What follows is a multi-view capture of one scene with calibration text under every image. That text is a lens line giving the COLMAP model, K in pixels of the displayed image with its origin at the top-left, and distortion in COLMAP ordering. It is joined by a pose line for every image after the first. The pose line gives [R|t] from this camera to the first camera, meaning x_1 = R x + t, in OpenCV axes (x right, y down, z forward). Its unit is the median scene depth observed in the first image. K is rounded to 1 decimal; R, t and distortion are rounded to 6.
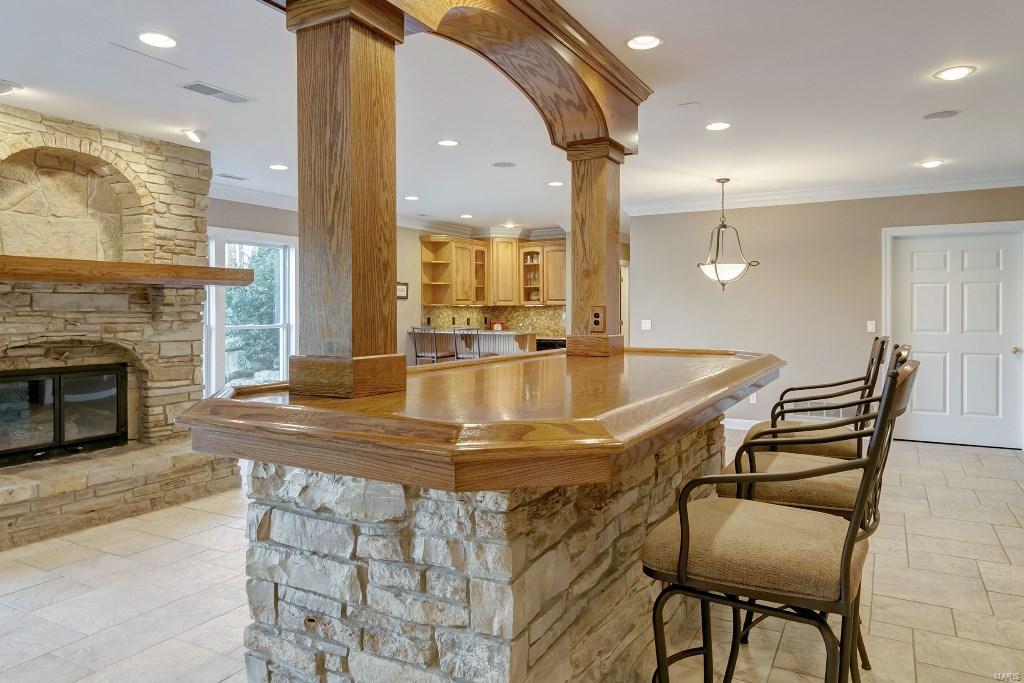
lens RADIAL K [[683.3, 0, 508.5], [0, 683.3, 313.5], [0, 0, 1]] dist [0.034817, -0.027877]
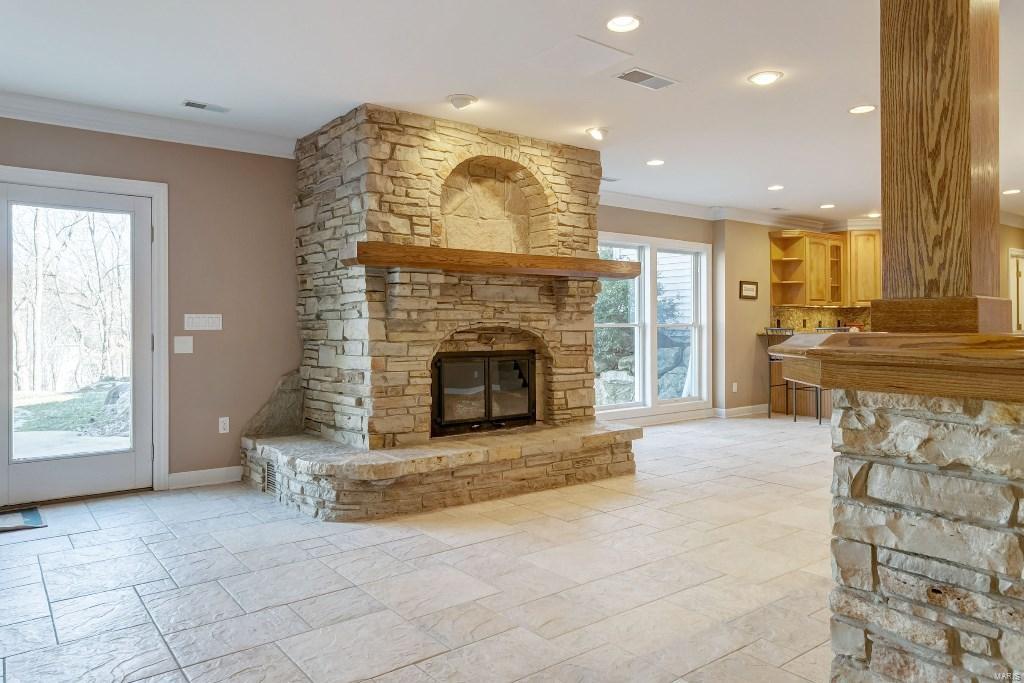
lens RADIAL K [[681.6, 0, 509.4], [0, 681.6, 328.8], [0, 0, 1]] dist [0.038301, -0.022959]
pose [[0.917217, -0.002927, -0.398377, -0.171501], [0.002082, 0.999995, -0.002554, 0.043846], [0.398383, 0.001513, 0.917218, -0.011488]]
